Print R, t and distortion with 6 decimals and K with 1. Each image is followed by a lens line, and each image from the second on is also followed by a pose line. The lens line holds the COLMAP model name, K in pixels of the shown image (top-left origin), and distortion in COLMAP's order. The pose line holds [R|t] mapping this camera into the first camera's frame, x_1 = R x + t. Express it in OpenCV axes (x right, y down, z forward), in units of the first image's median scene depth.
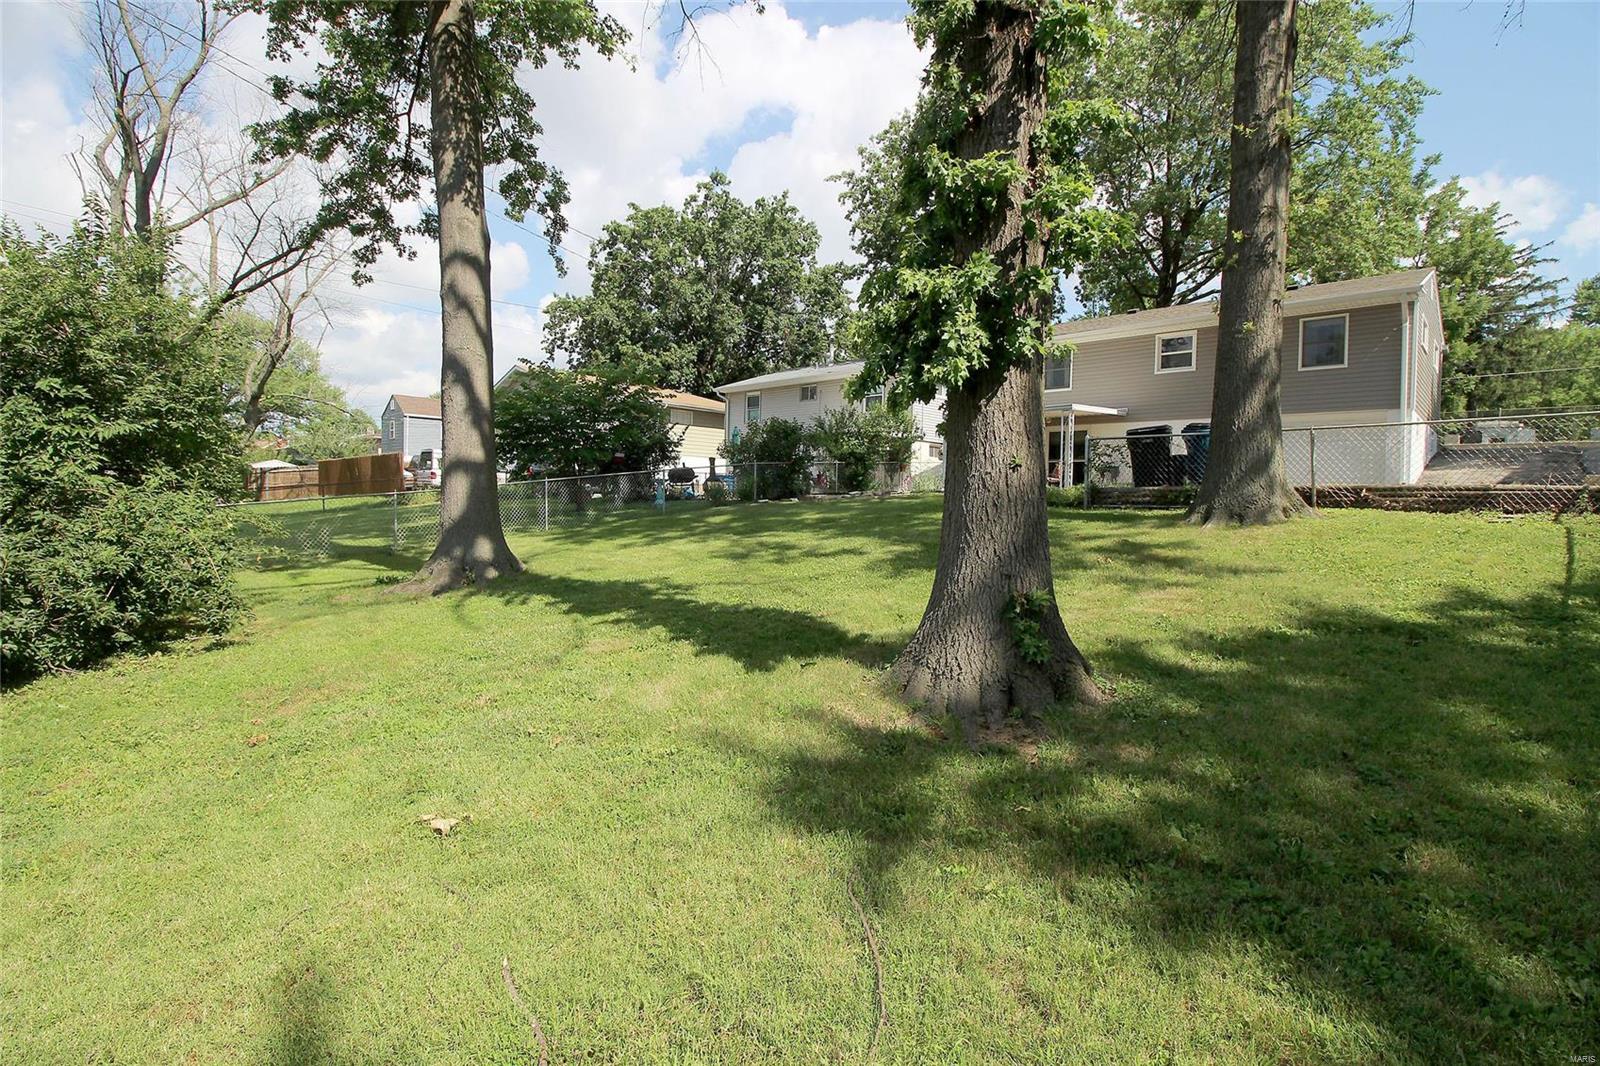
lens RADIAL K [[767.0, 0, 807.3], [0, 767.0, 505.0], [0, 0, 1]] dist [0.001973, -0.010468]
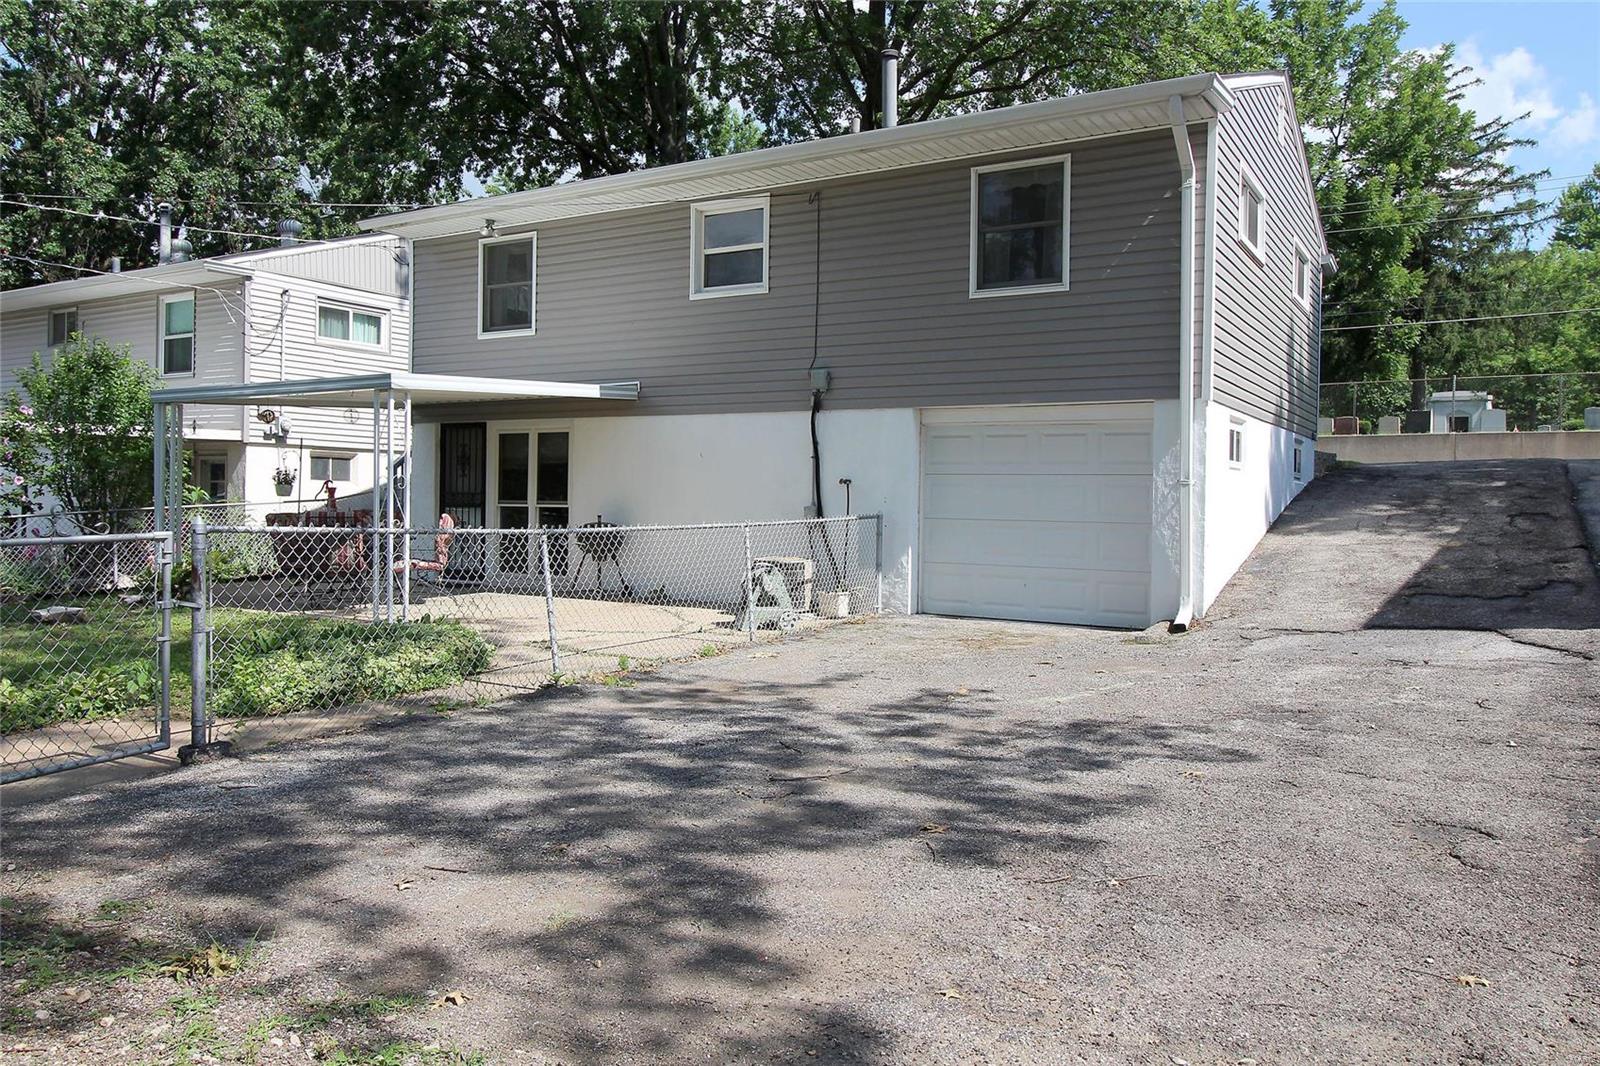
lens RADIAL K [[1145.0, 0, 803.1], [0, 1145.0, 487.3], [0, 0, 1]] dist [0.007635, -0.000527]
pose [[0.978403, -0.008838, 0.206517, 0.183323], [0.011001, 0.999896, -0.009326, -0.030554], [-0.206414, 0.011397, 0.978398, 0.185026]]
